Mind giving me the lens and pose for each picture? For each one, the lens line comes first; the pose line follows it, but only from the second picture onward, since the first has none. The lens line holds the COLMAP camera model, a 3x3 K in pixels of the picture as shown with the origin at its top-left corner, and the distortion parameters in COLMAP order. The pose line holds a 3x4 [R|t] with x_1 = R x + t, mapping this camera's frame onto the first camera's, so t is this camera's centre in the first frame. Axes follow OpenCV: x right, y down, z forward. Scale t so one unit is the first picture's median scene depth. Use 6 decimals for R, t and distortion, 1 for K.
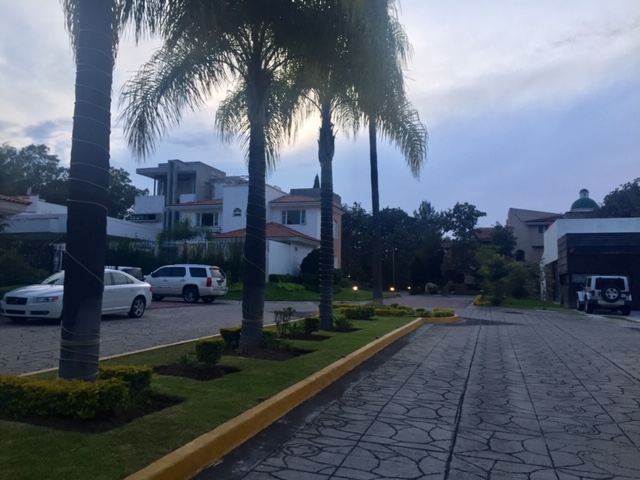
lens RADIAL K [[529.2, 0, 316.2], [0, 529.2, 240.1], [0, 0, 1]] dist [0.009546, -0.010853]
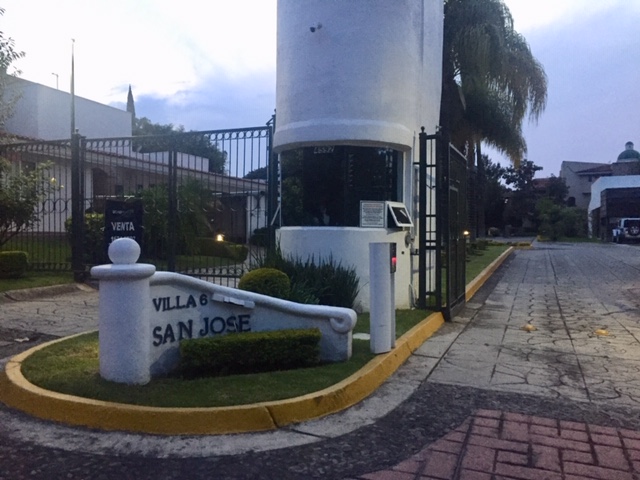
lens RADIAL K [[529.2, 0, 323.4], [0, 529.2, 240.2], [0, 0, 1]] dist [0.009546, -0.010853]
pose [[0.997057, -0.028278, -0.071253, -0.092172], [0.034965, 0.994918, 0.094420, -0.018431], [0.068221, -0.096634, 0.992979, -0.238083]]
